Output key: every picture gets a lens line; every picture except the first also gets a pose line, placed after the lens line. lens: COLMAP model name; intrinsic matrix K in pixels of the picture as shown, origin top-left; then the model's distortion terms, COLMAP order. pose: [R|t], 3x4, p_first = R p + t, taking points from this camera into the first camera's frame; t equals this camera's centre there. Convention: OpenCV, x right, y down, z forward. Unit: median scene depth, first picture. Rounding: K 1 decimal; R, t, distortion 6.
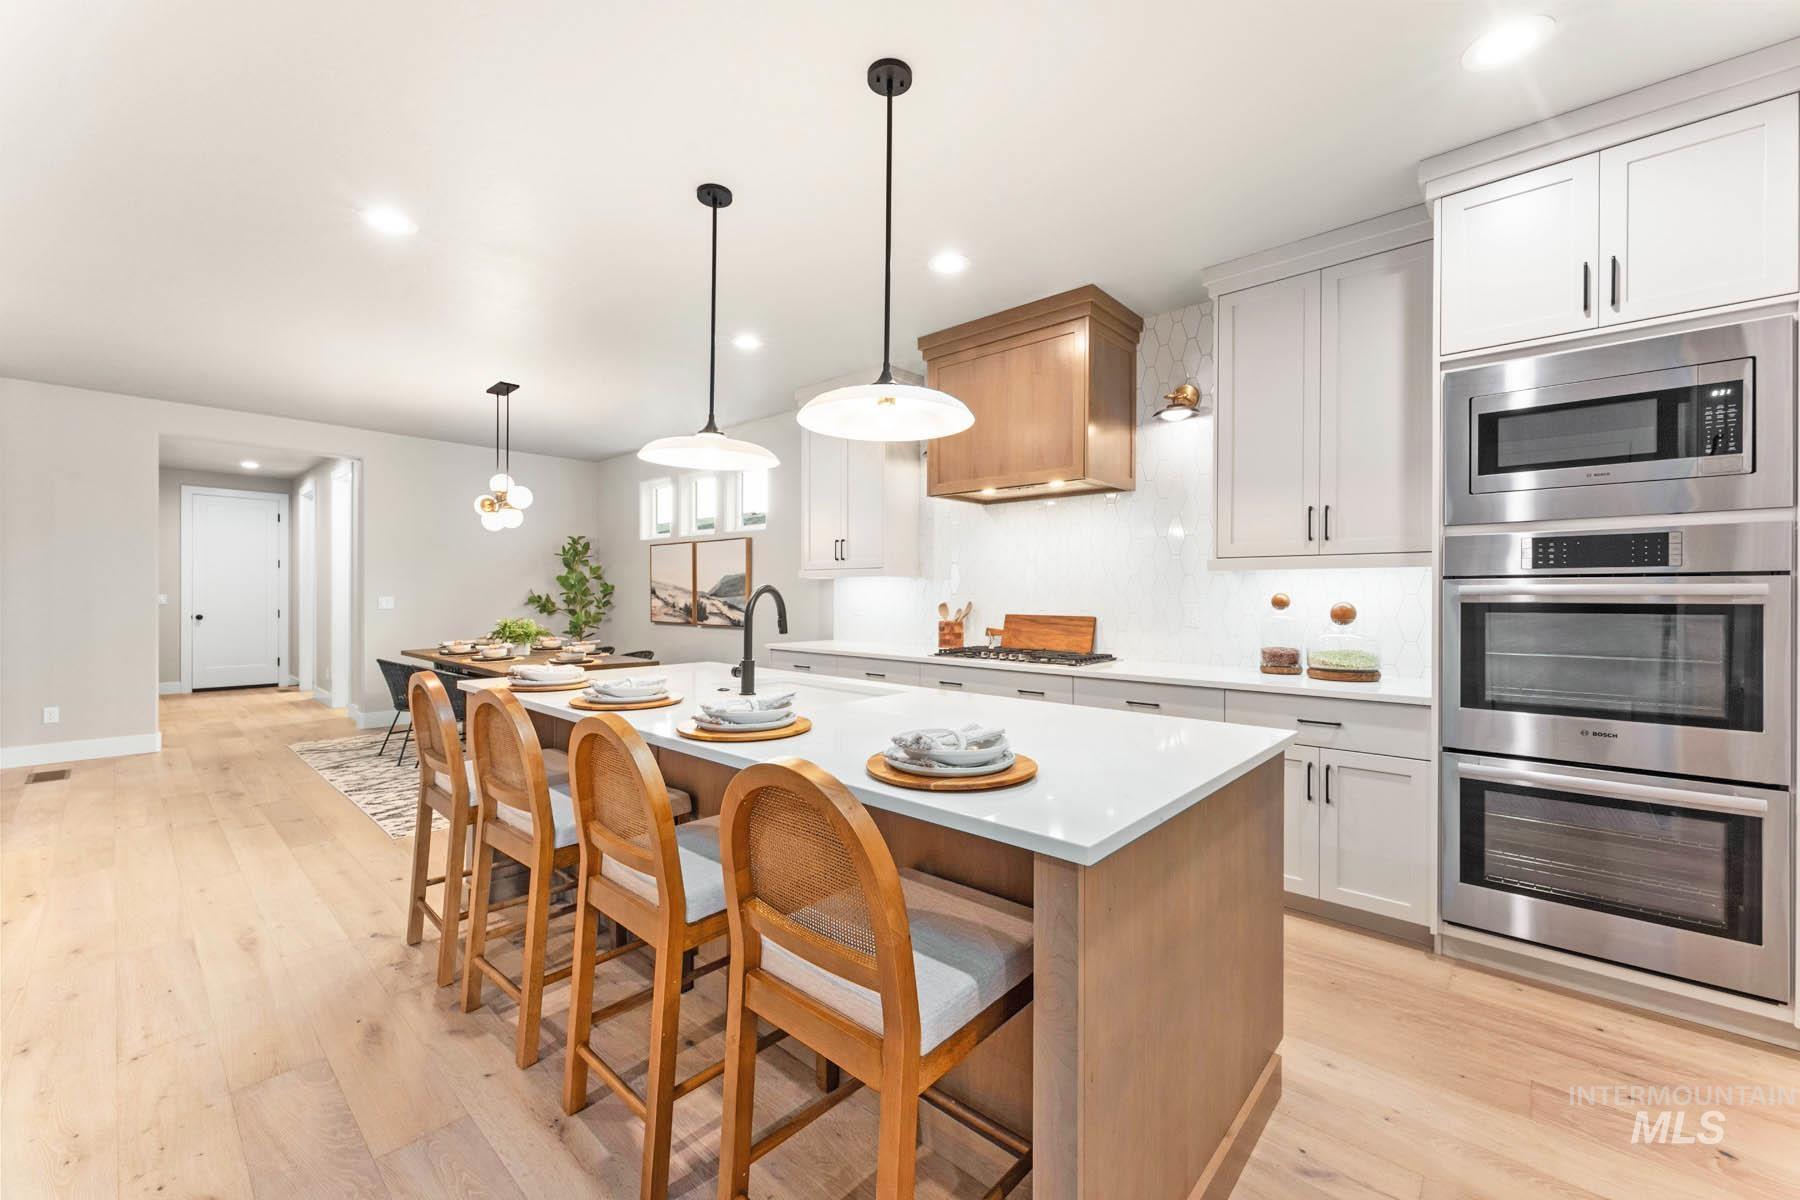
lens RADIAL K [[716.4, 0, 900.0], [0, 716.4, 600.0], [0, 0, 1]] dist [-0.000744, 0.000117]
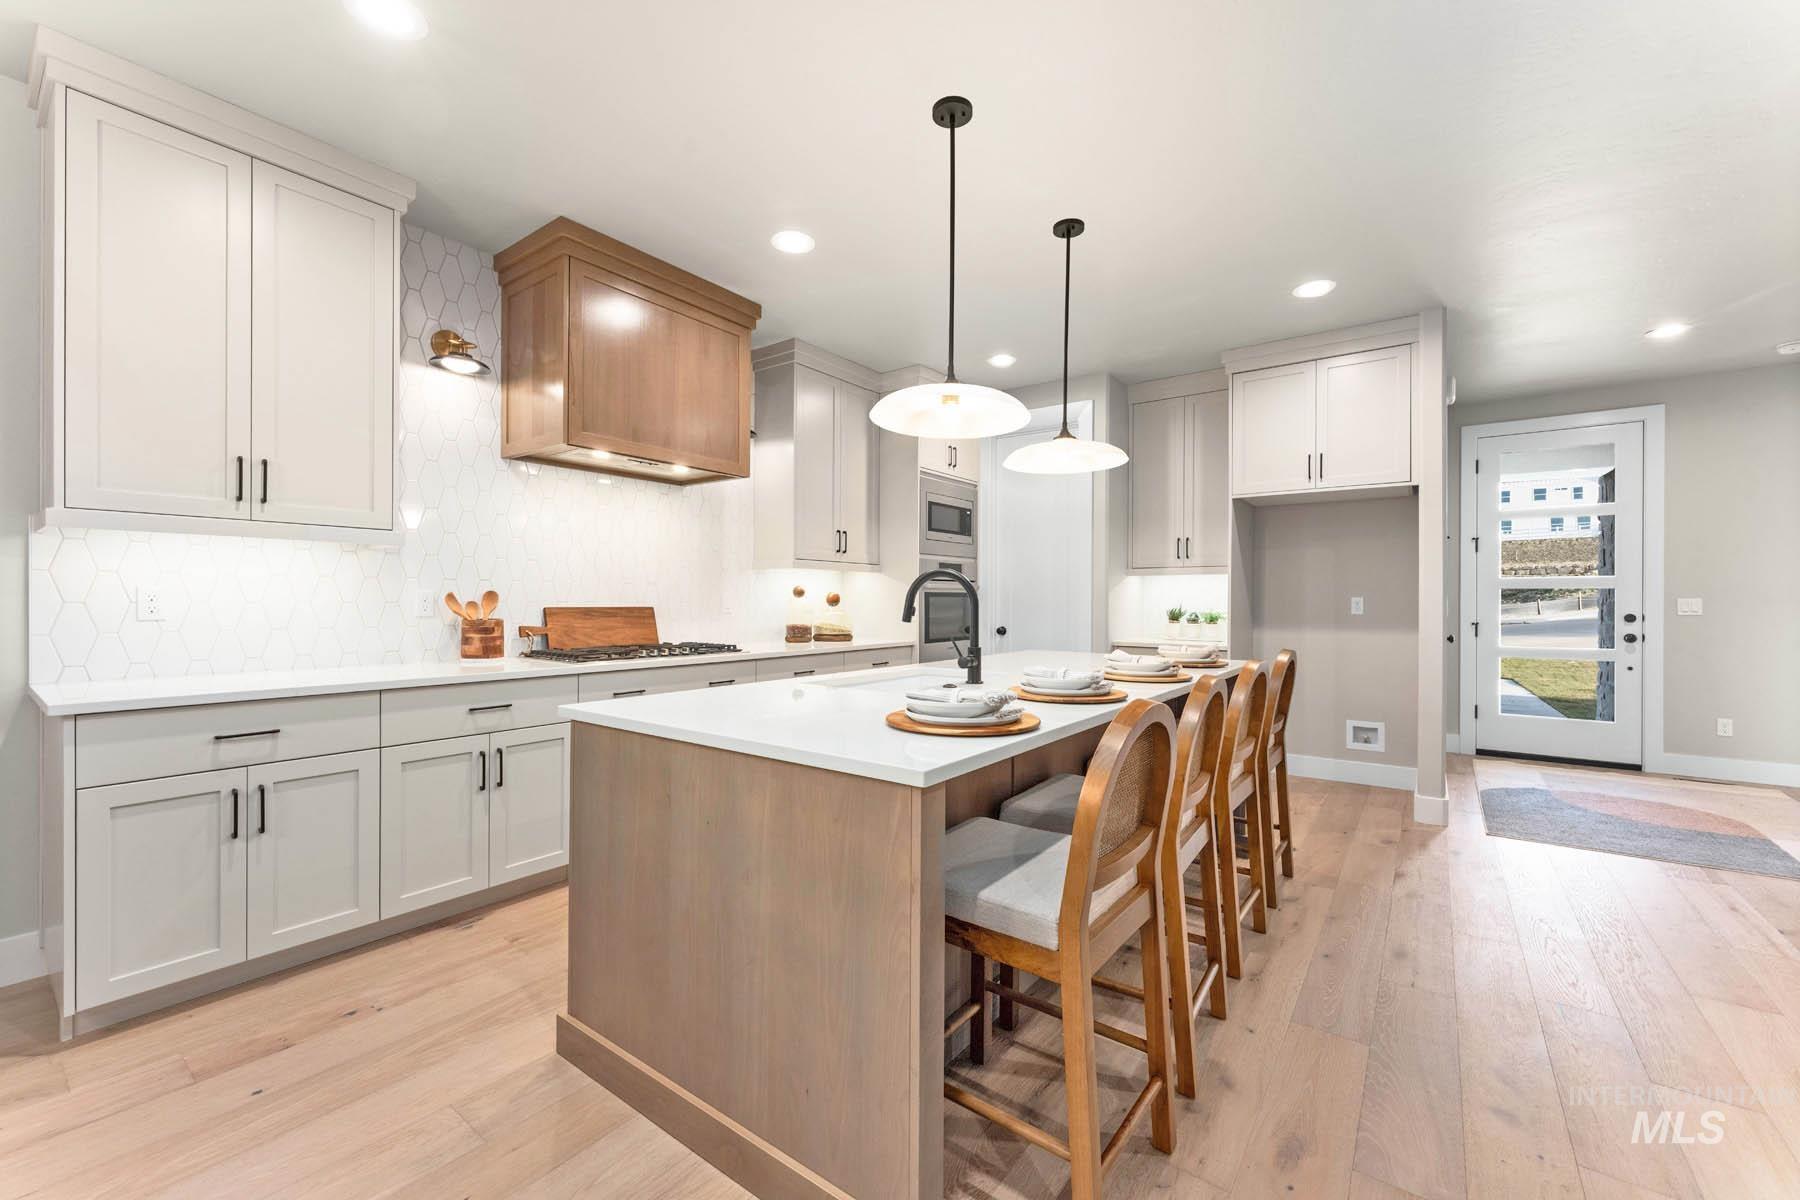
lens RADIAL K [[716.4, 0, 900.0], [0, 716.4, 600.0], [0, 0, 1]] dist [-0.000744, 0.000117]
pose [[-0.092661, -0.006911, 0.995674, -0.727390], [-0.000154, 0.999976, 0.006926, 0.007045], [-0.995698, 0.000489, -0.092660, 0.743507]]
